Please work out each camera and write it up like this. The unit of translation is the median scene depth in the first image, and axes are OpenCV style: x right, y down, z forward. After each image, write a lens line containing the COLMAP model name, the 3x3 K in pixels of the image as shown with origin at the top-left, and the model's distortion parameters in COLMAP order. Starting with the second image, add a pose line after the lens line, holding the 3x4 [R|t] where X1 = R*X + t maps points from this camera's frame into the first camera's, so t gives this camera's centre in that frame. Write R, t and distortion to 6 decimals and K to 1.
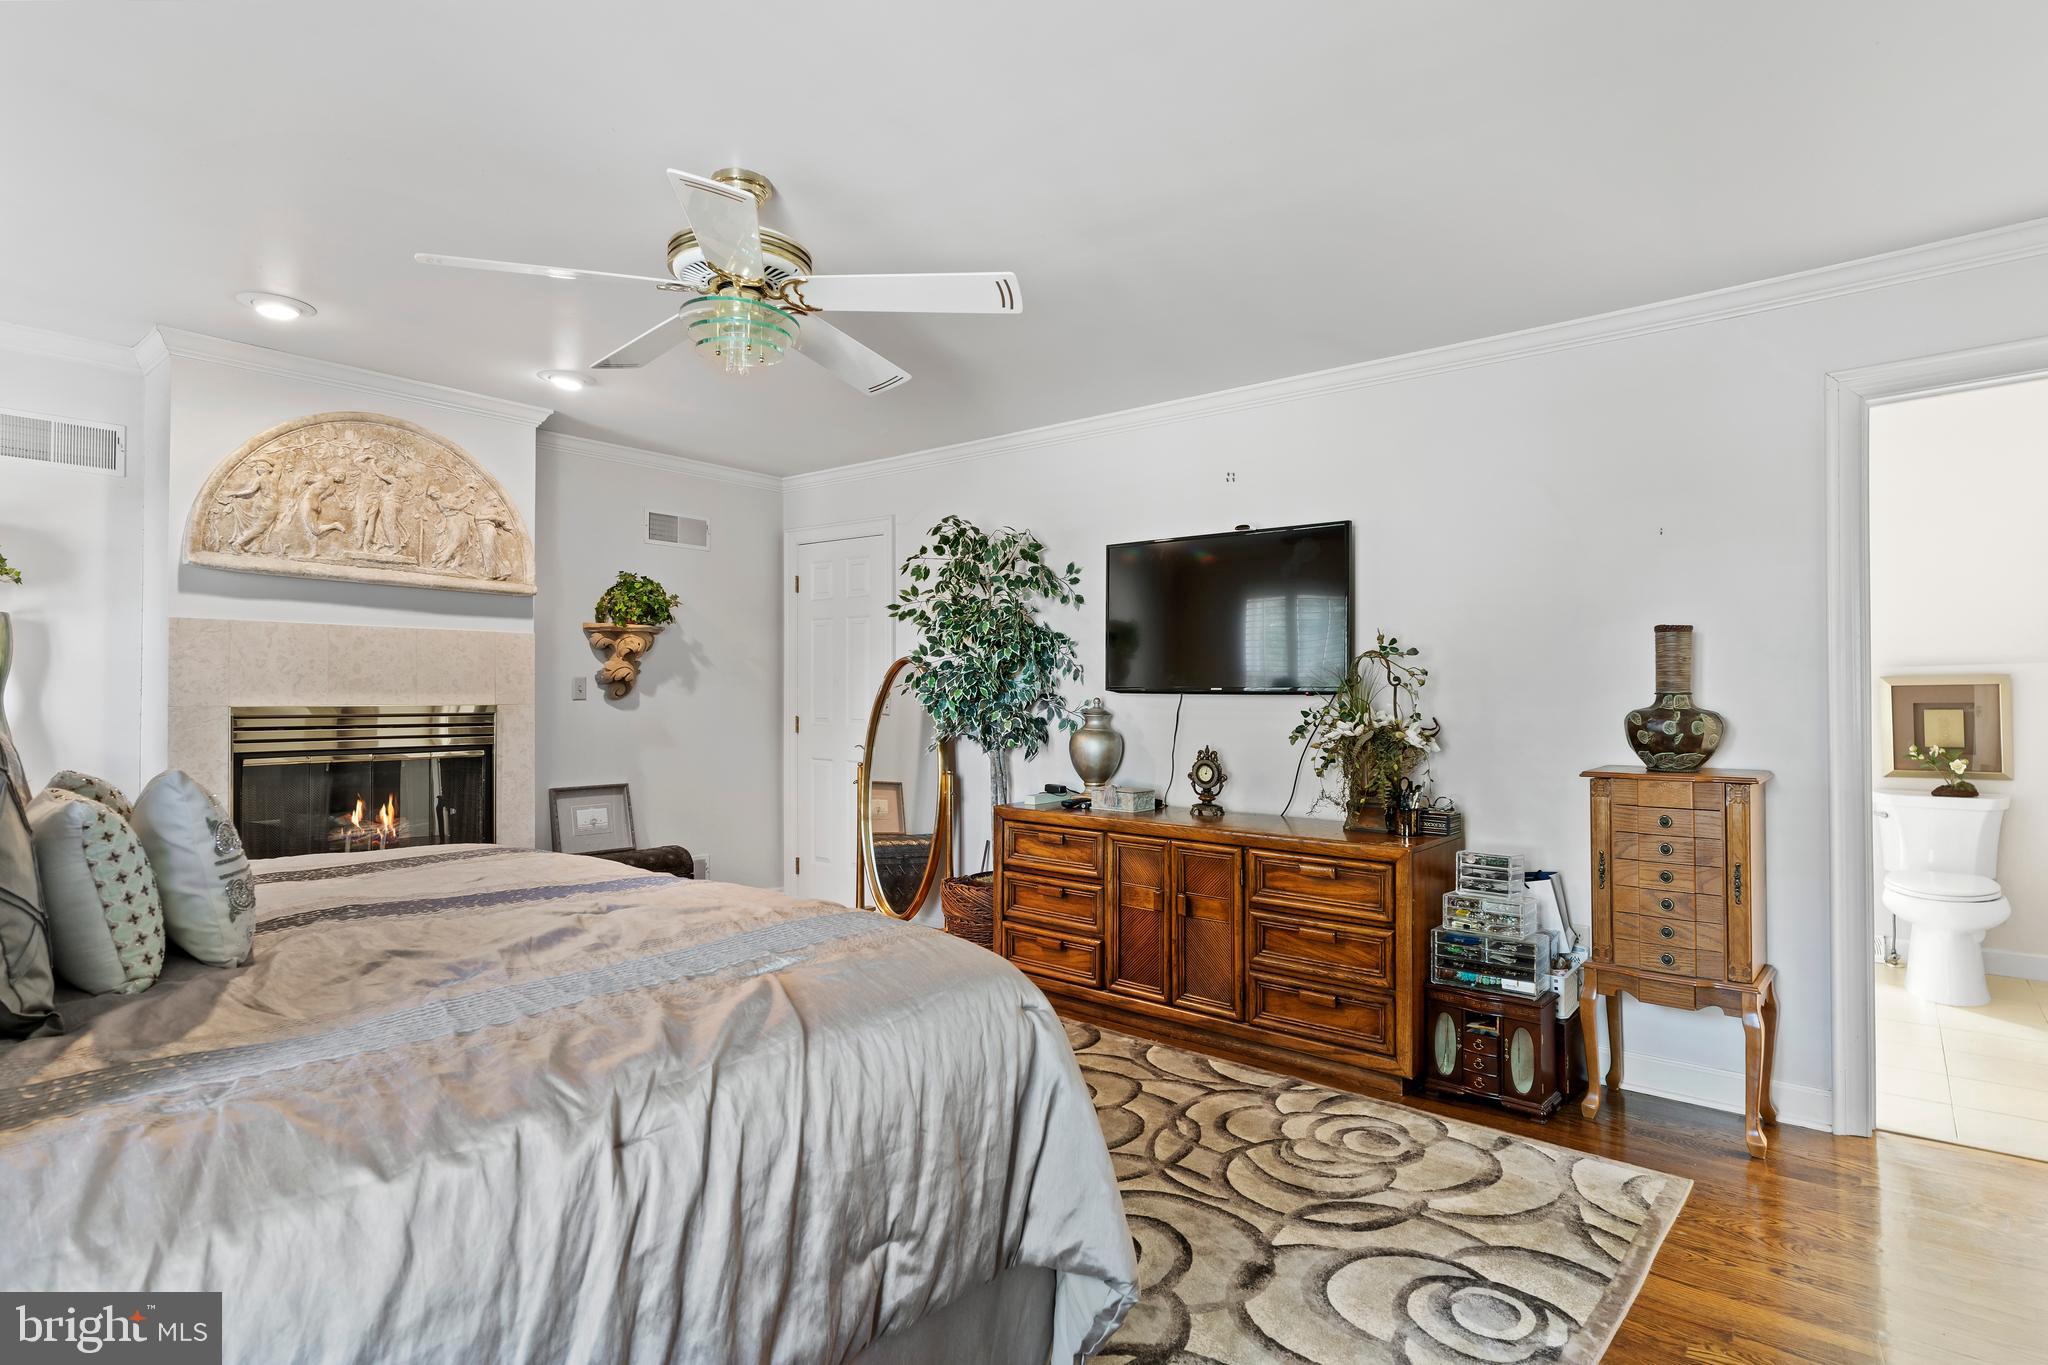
lens RADIAL K [[1052.0, 0, 1018.9], [0, 1052.0, 683.4], [0, 0, 1]] dist [-0.003926, 0.000148]
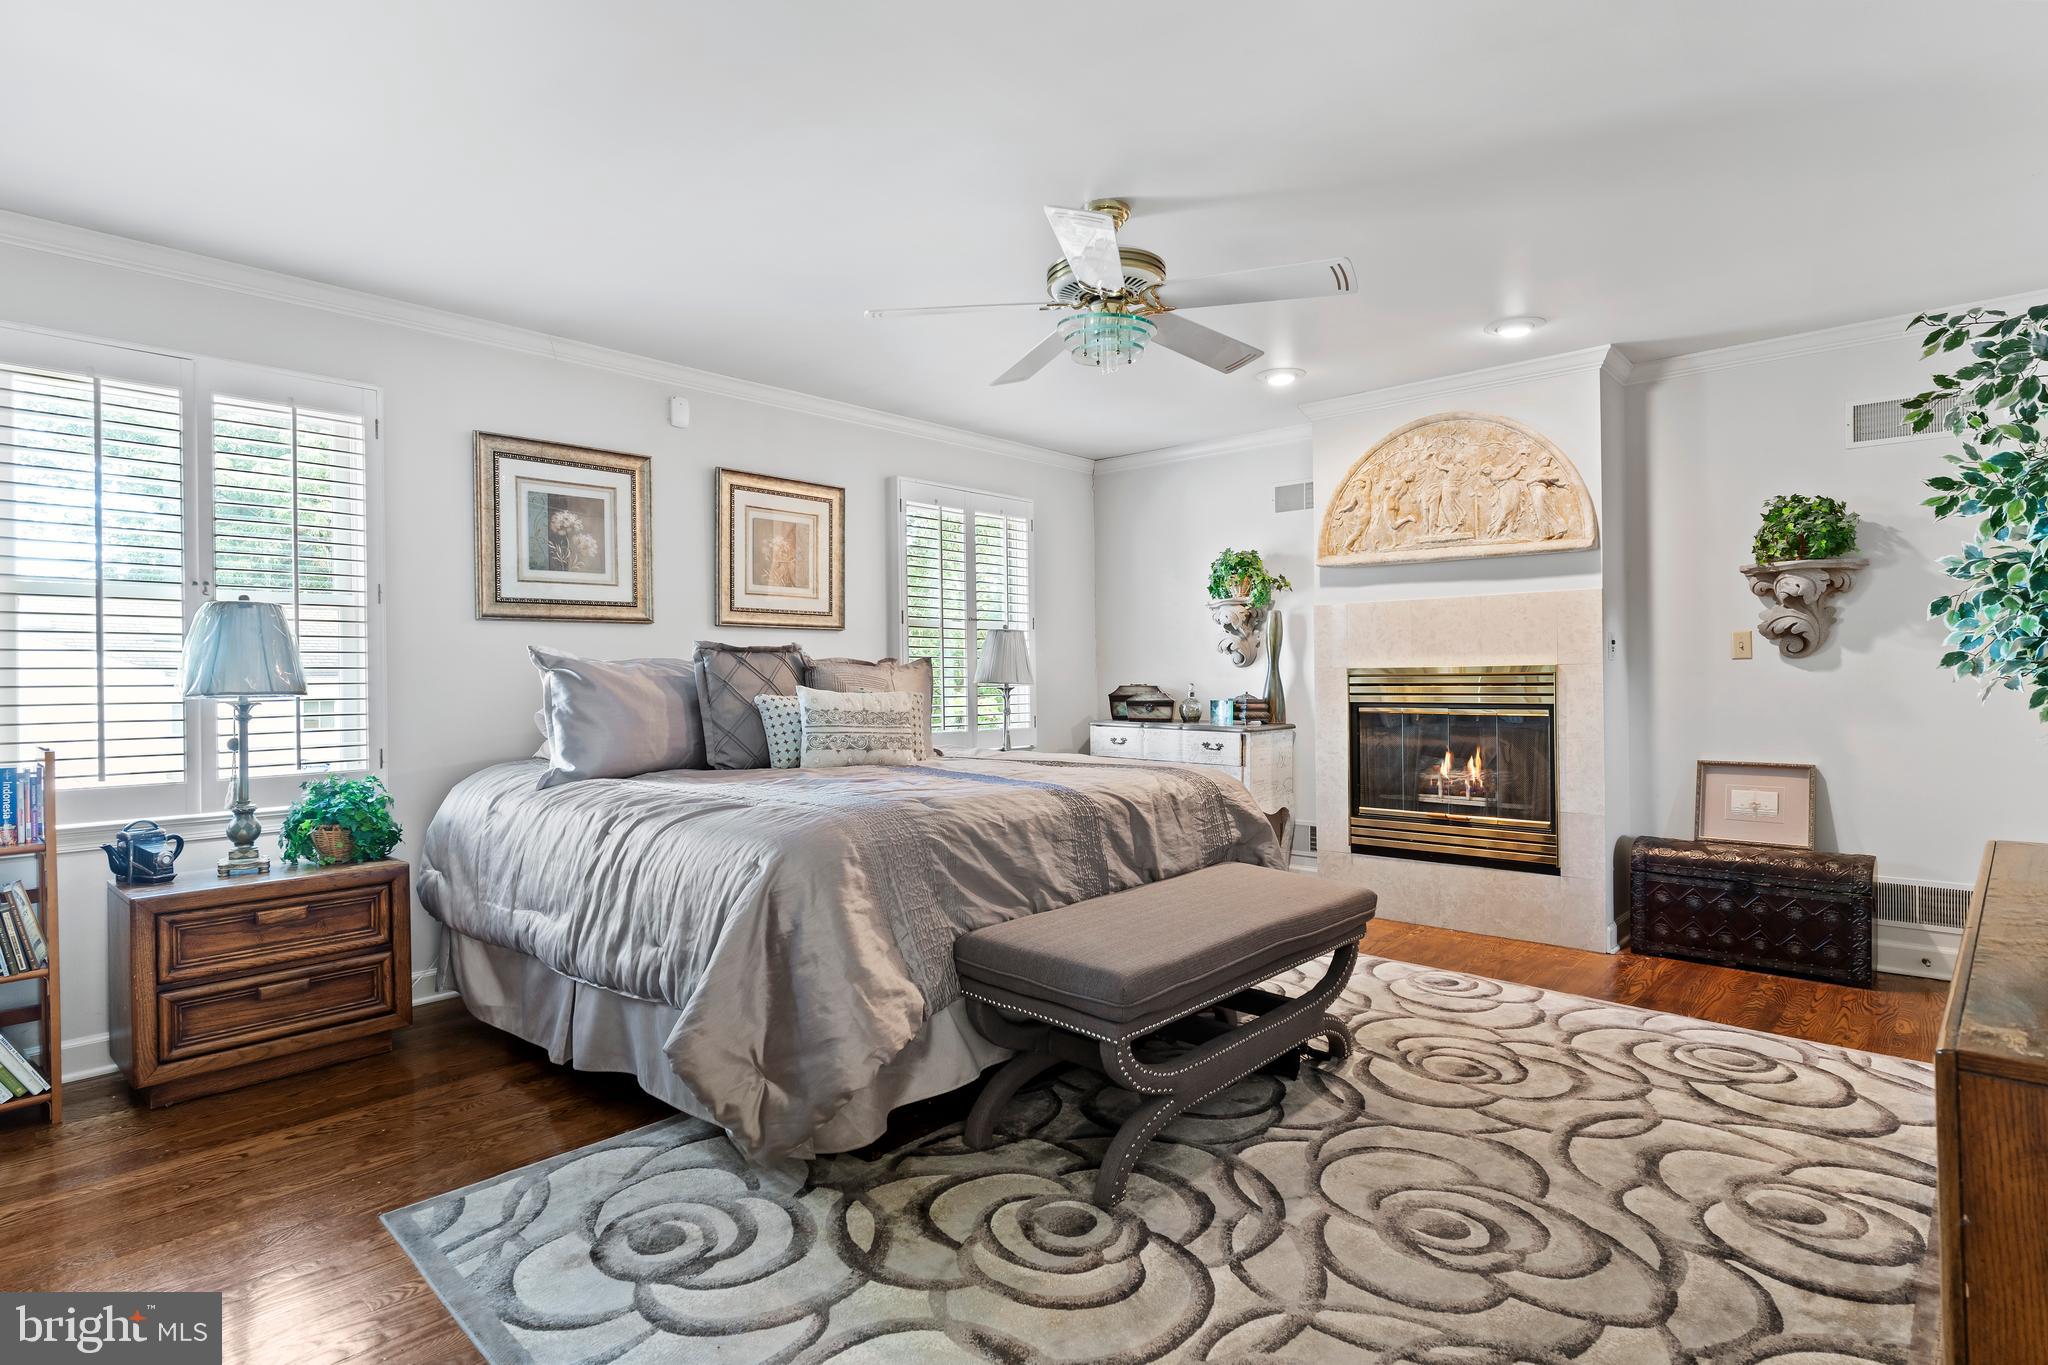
lens RADIAL K [[1052.0, 0, 1022.2], [0, 1052.0, 682.1], [0, 0, 1]] dist [-0.003926, 0.000148]
pose [[-0.052704, -0.000965, -0.998610, 0.557204], [0.017051, 0.999853, -0.001866, 0.032309], [0.998465, -0.017125, -0.052680, 0.583492]]
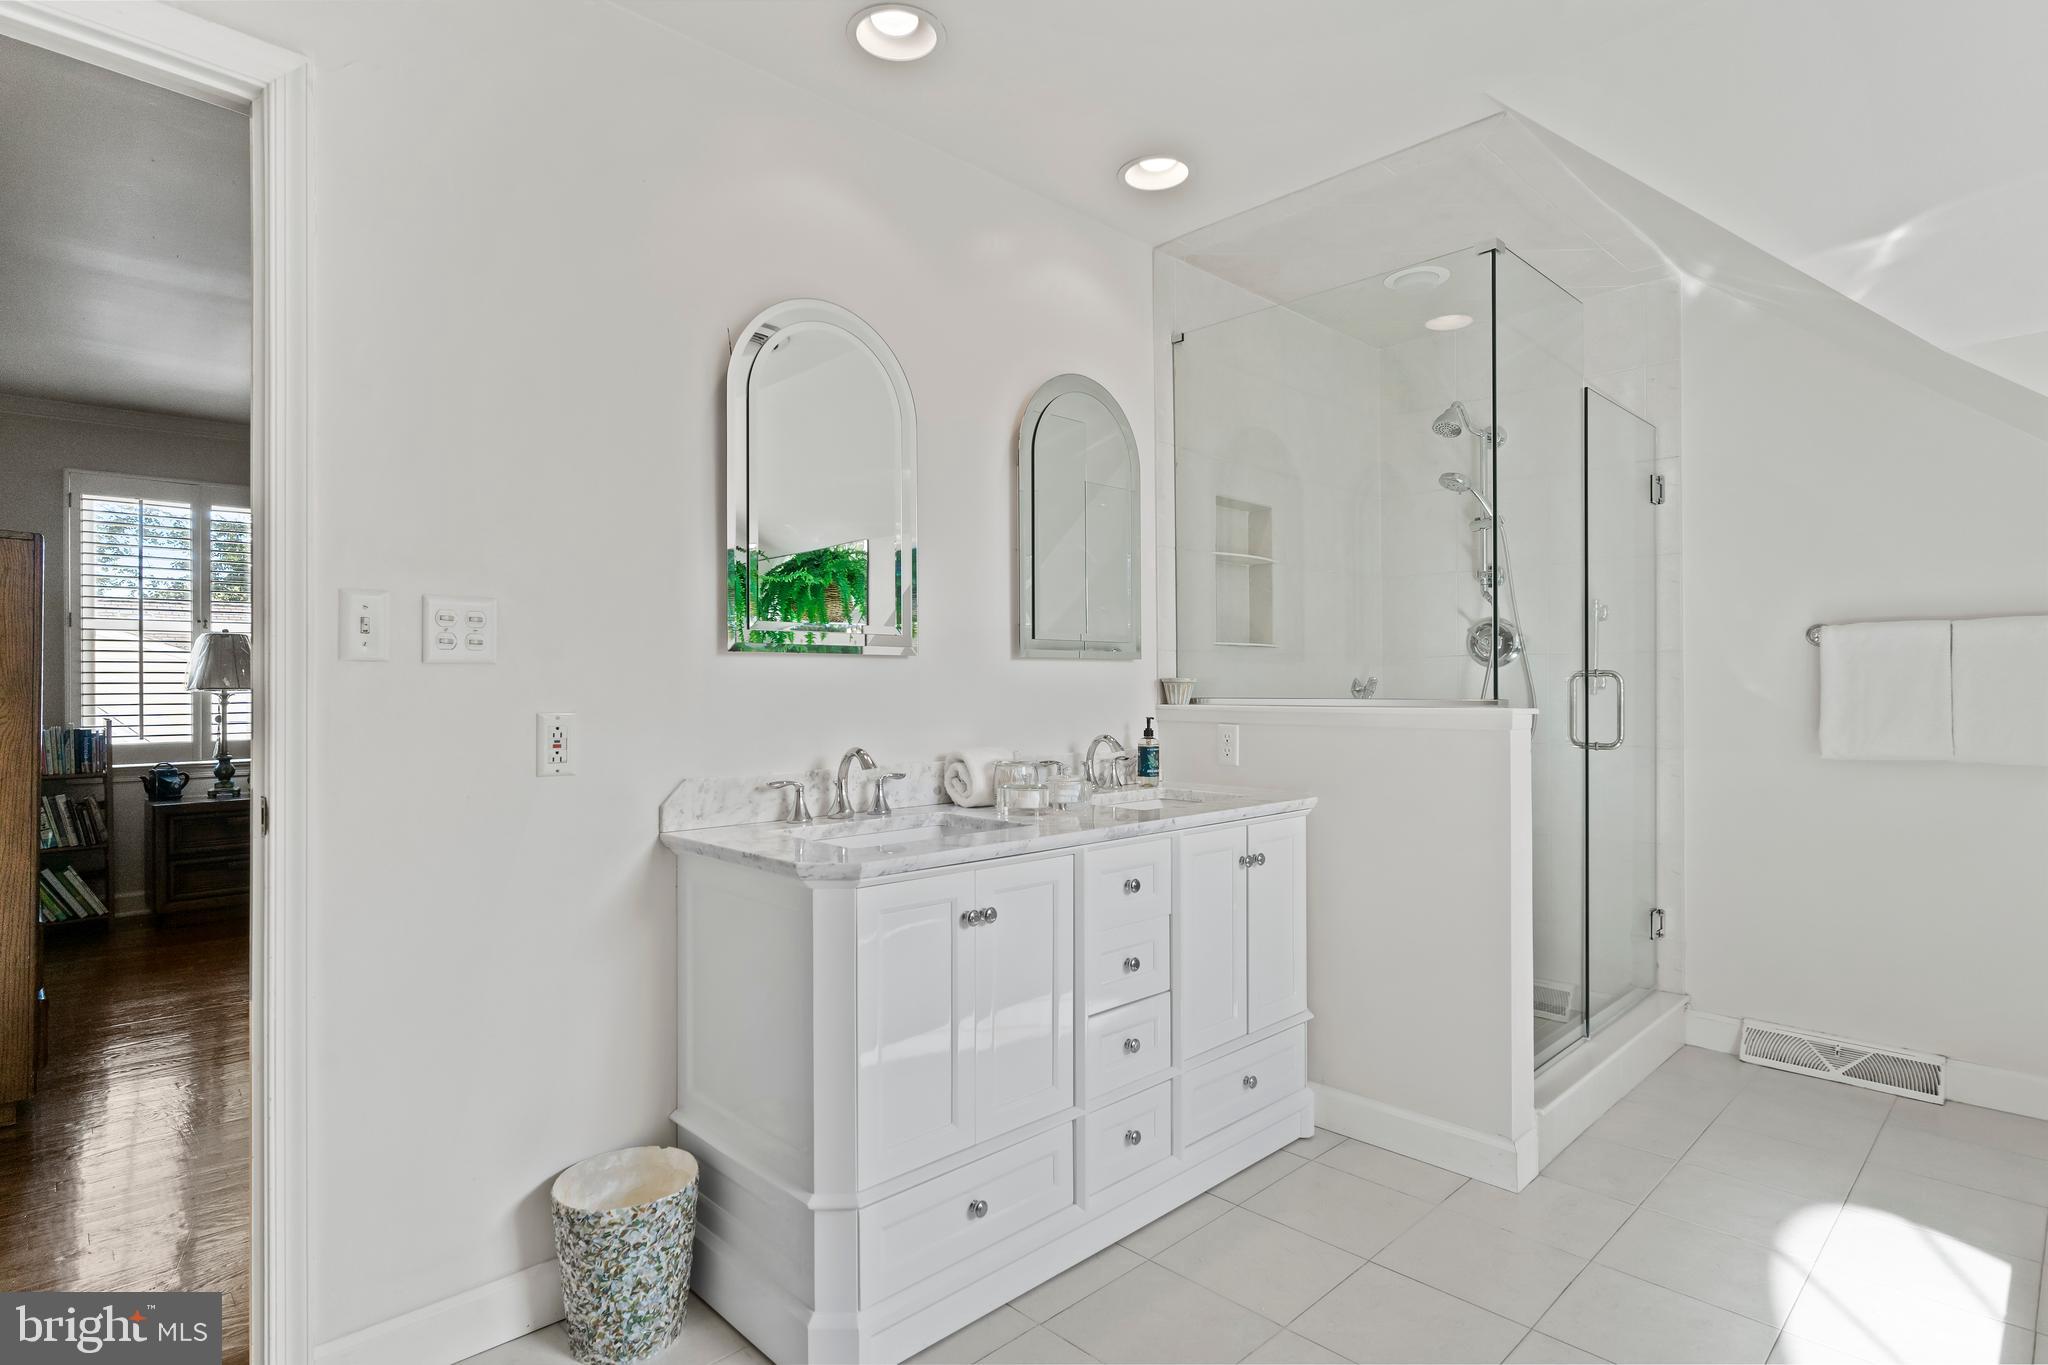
lens RADIAL K [[1052.0, 0, 1021.2], [0, 1052.0, 676.6], [0, 0, 1]] dist [-0.003926, 0.000148]
pose [[-0.109606, -0.000877, -0.993975, 1.023516], [0.008667, 0.999961, -0.001838, 0.024998], [0.993937, -0.008817, -0.109594, 1.124741]]
